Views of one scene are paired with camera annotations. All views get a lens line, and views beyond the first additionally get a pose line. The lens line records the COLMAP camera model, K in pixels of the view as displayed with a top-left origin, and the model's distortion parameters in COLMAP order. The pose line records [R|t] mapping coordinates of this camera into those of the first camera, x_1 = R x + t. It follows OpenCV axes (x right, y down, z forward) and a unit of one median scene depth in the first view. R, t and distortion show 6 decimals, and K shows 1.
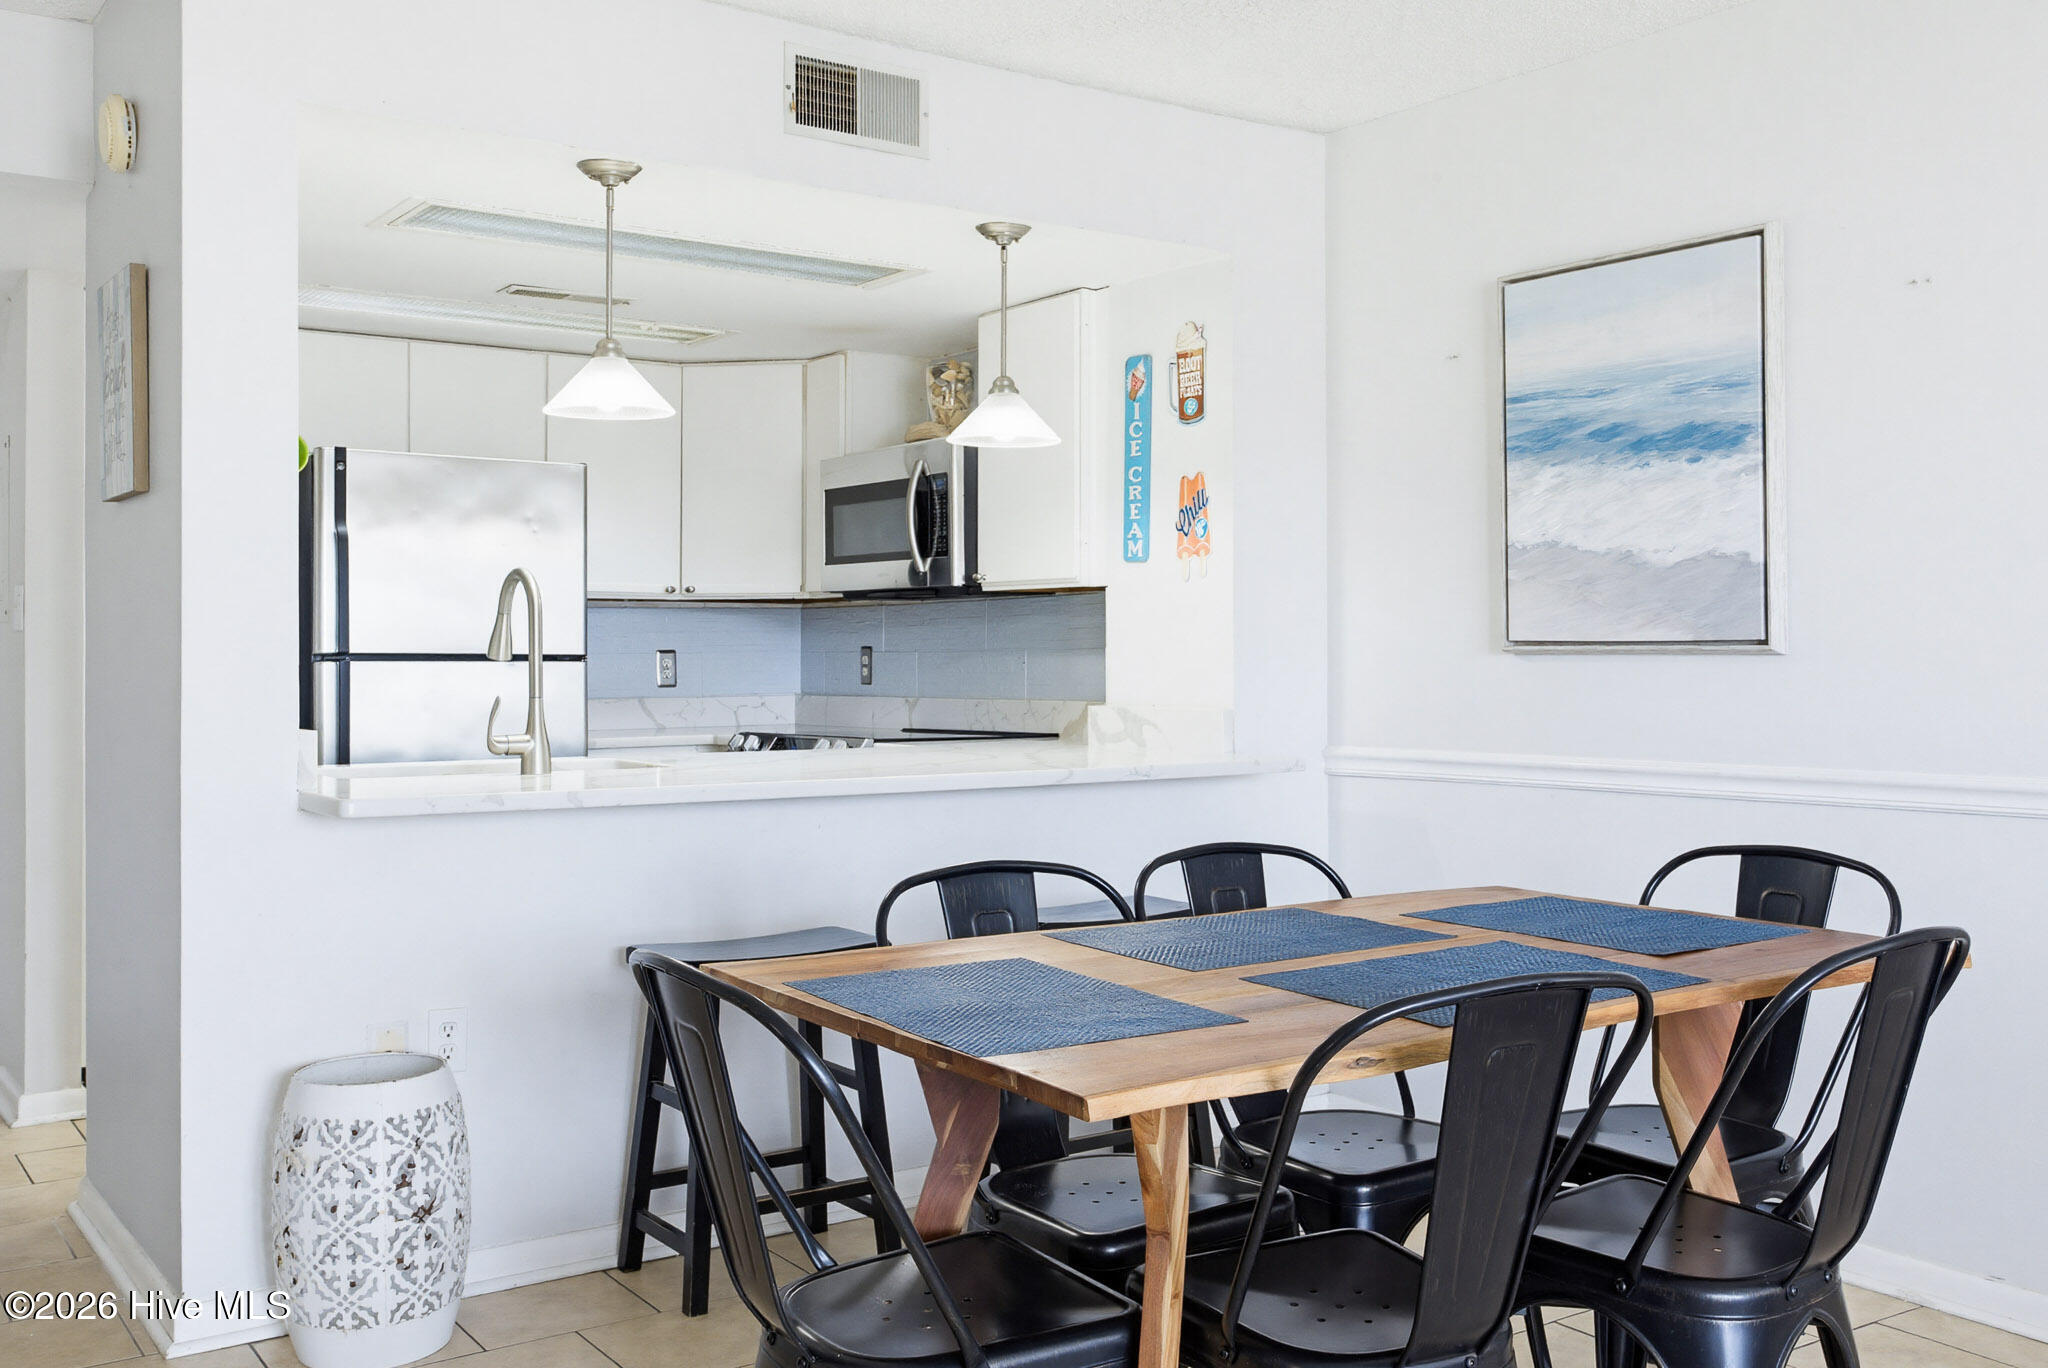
lens RADIAL K [[1875.5, 0, 1030.5], [0, 1875.5, 640.1], [0, 0, 1]] dist [-0.052790, 0.114481]
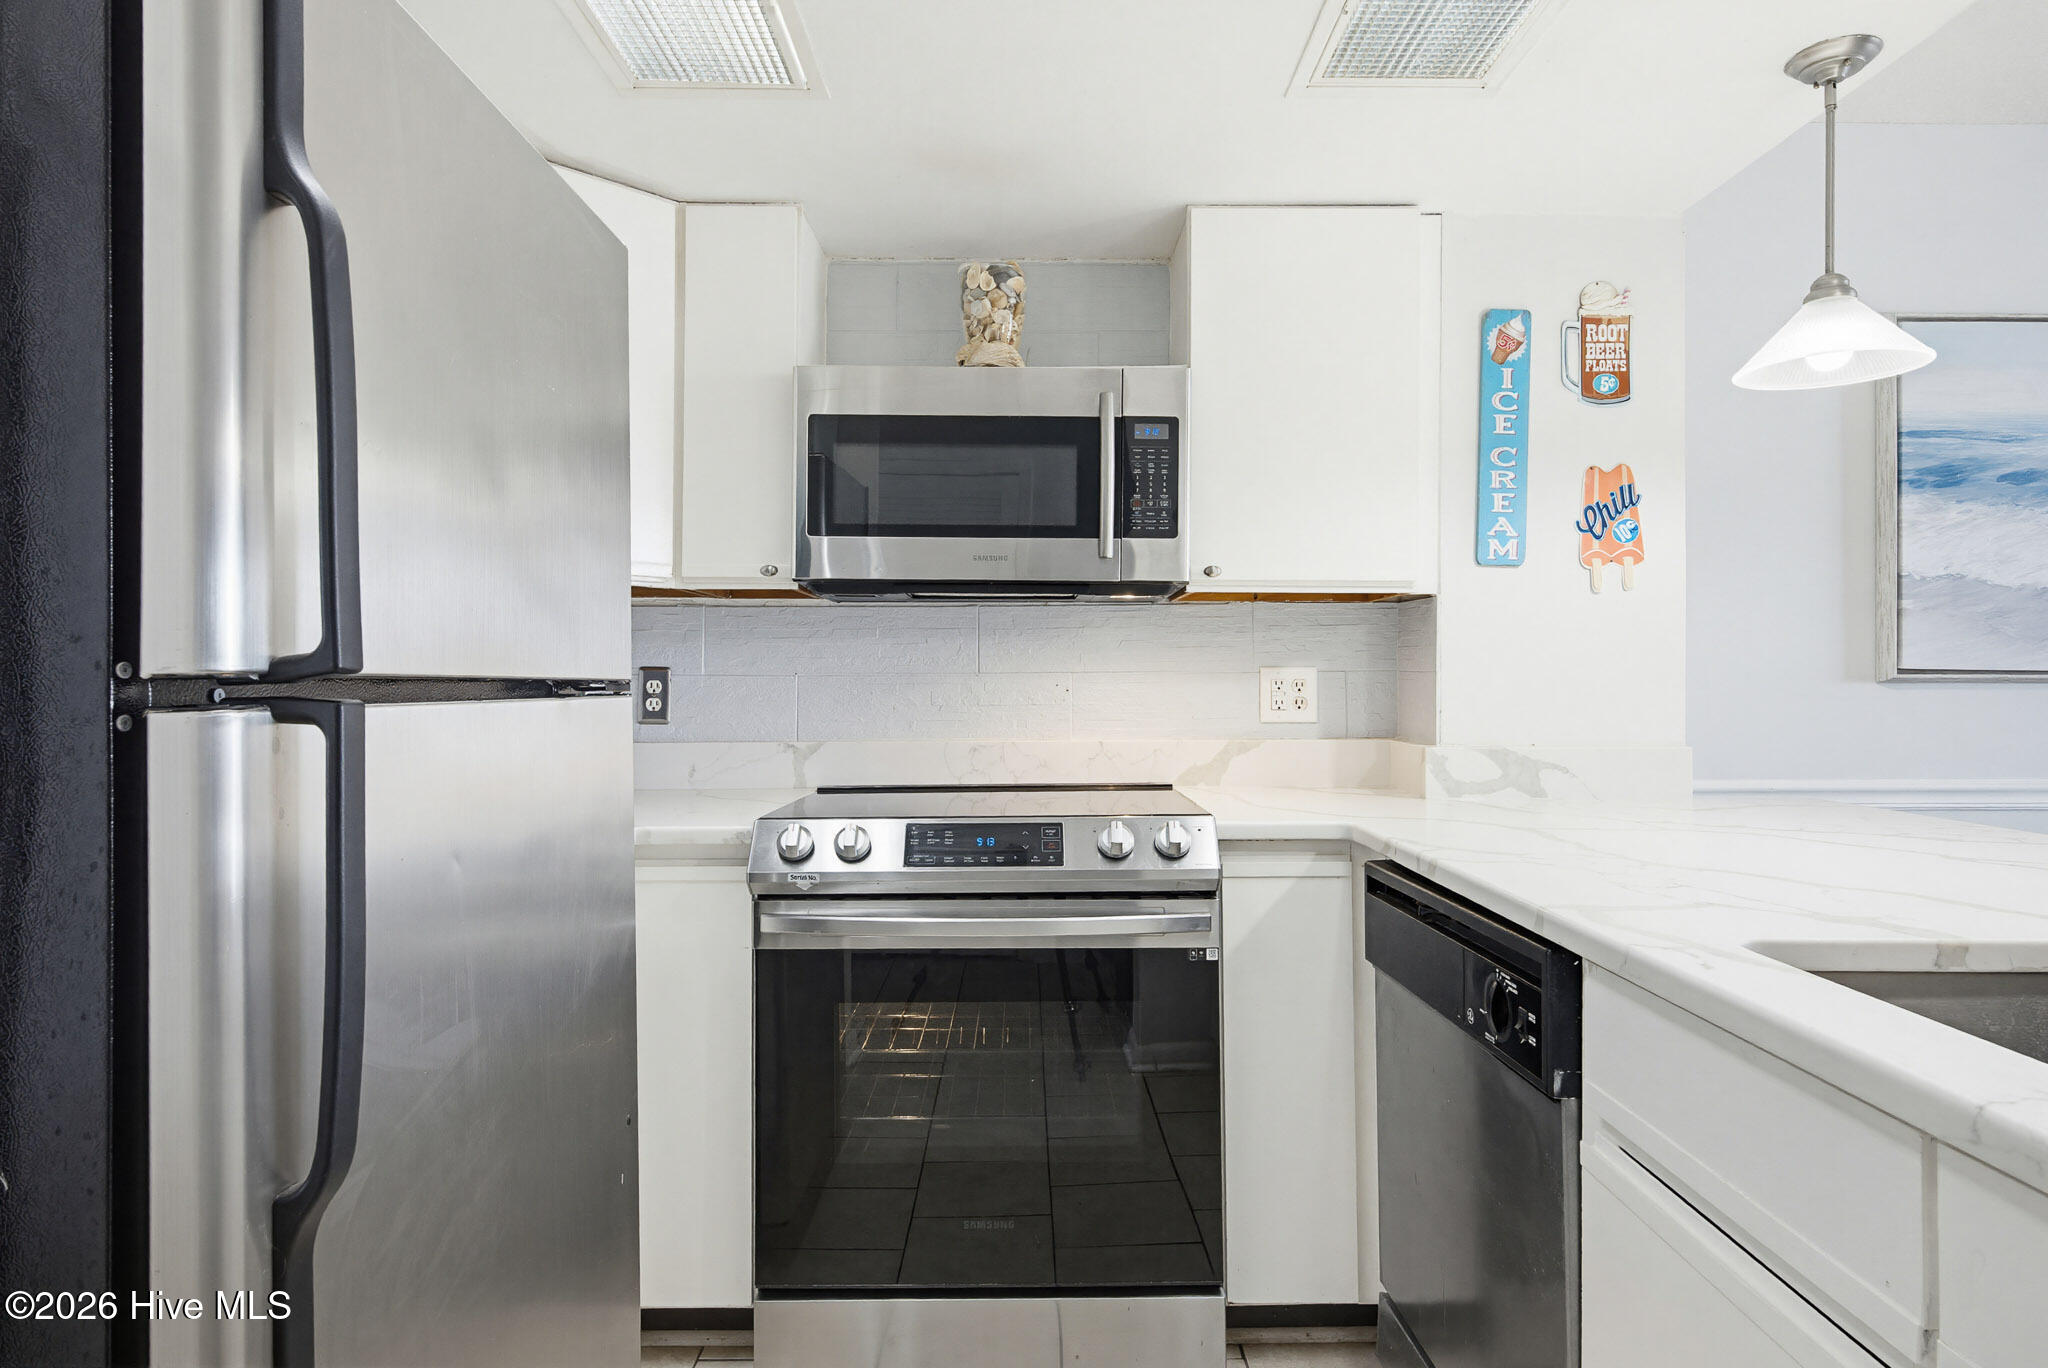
lens RADIAL K [[1175.8, 0, 1013.3], [0, 1175.8, 654.8], [0, 0, 1]] dist [0.002772, 0.000639]
pose [[0.583719, 0.018697, 0.811741, -0.492046], [-0.008759, 0.999822, -0.016731, 0.006783], [-0.811909, 0.002656, 0.583778, 0.913437]]
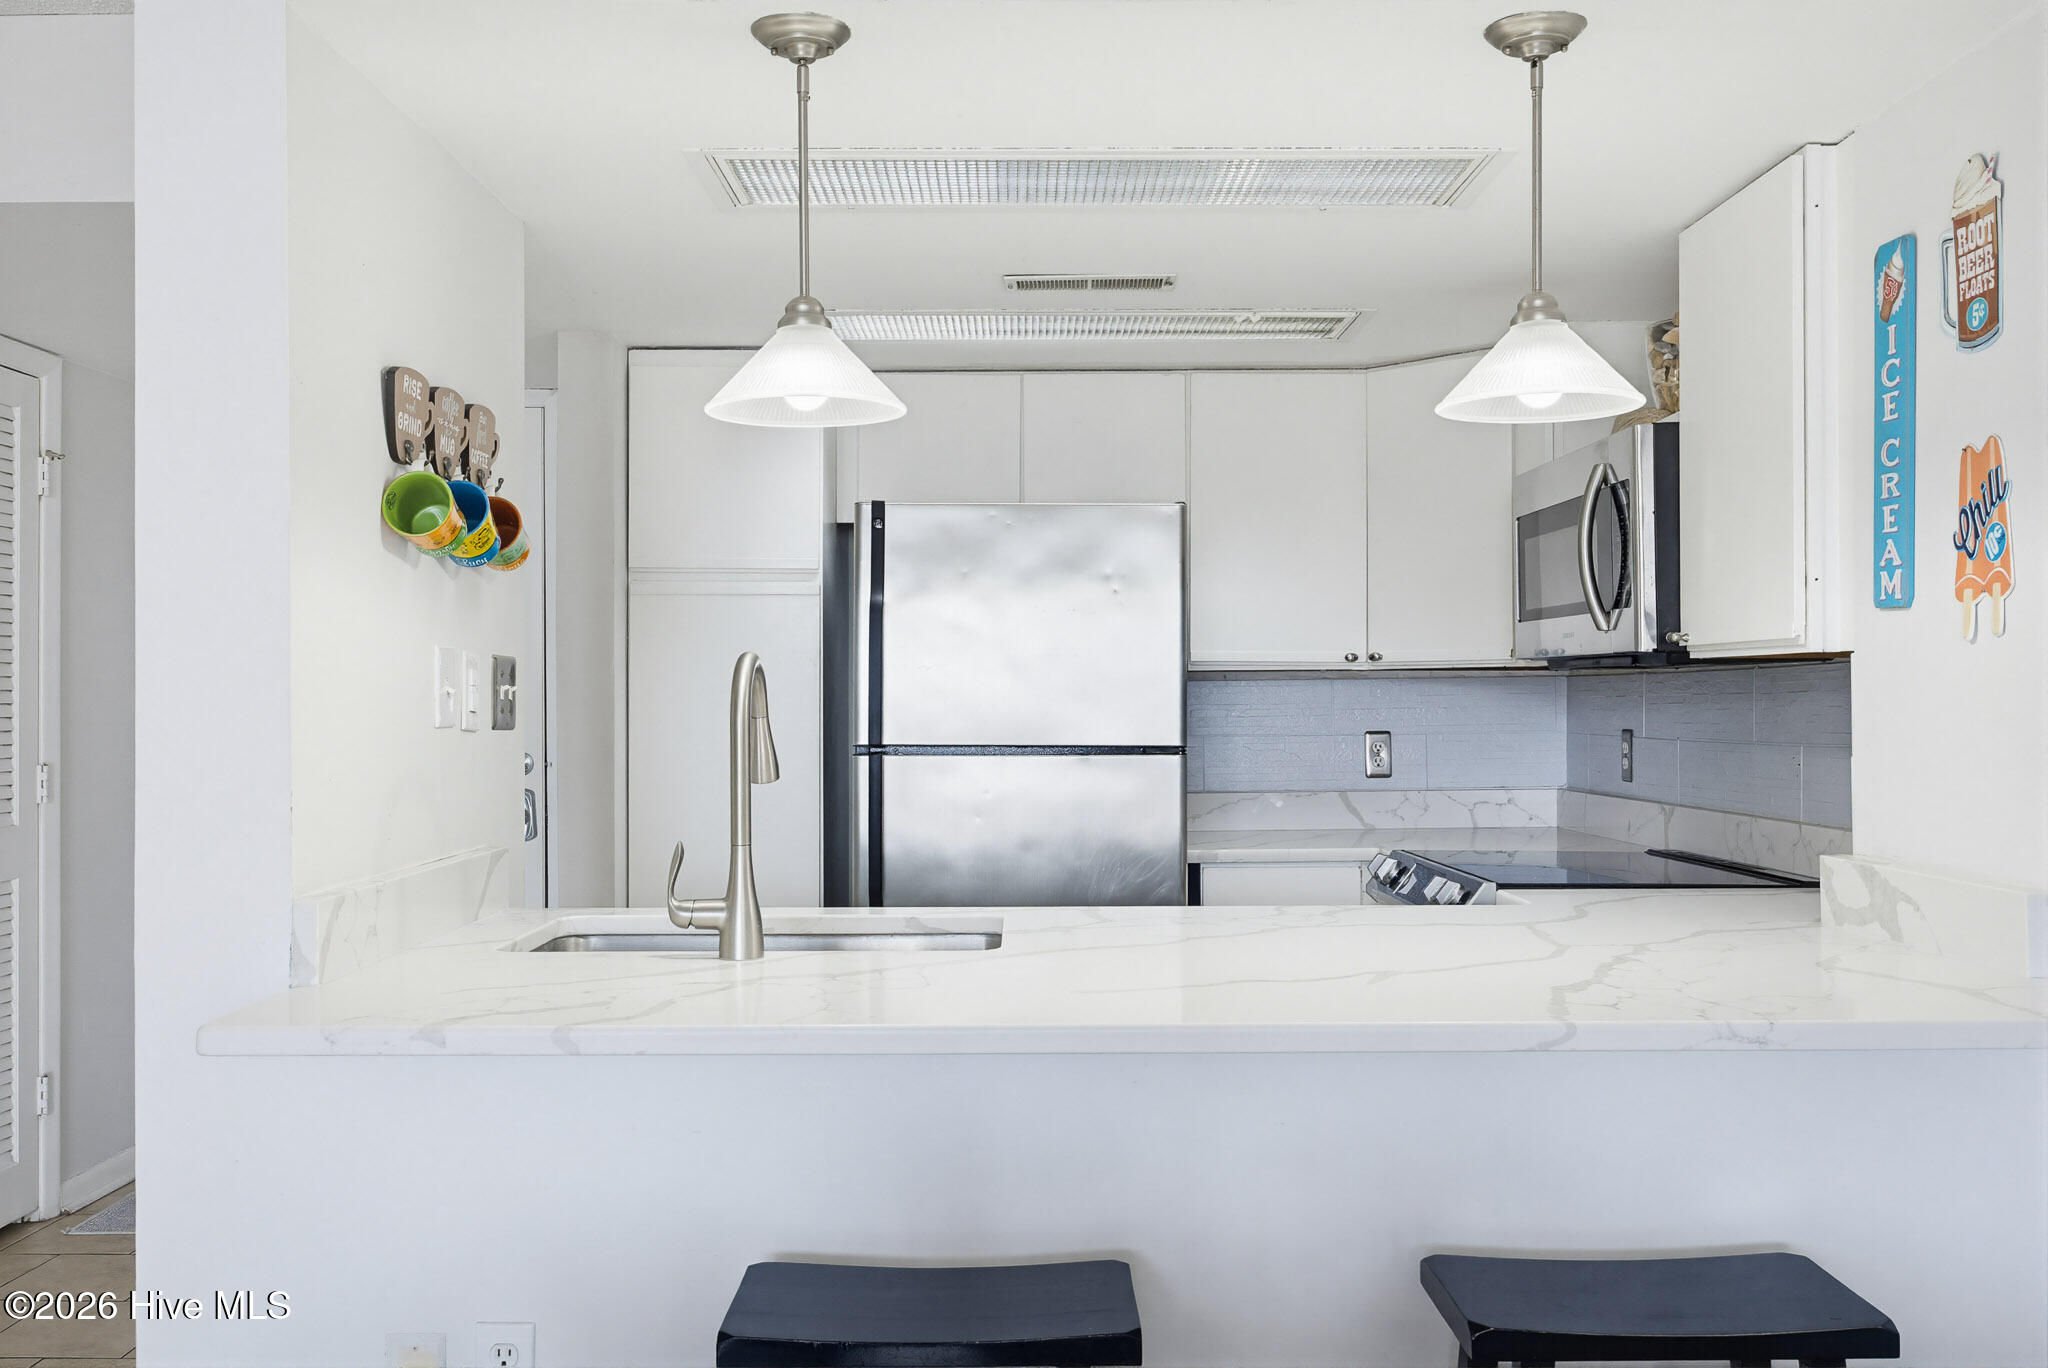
lens RADIAL K [[1696.4, 0, 1024.0], [0, 1696.4, 684.0], [0, 0, 1]] dist [-0.002052, 0.002173]
pose [[0.817585, -0.006720, -0.575768, 0.141546], [0.006914, 0.999974, -0.001855, -0.020653], [0.575766, -0.002464, 0.817611, 0.452416]]
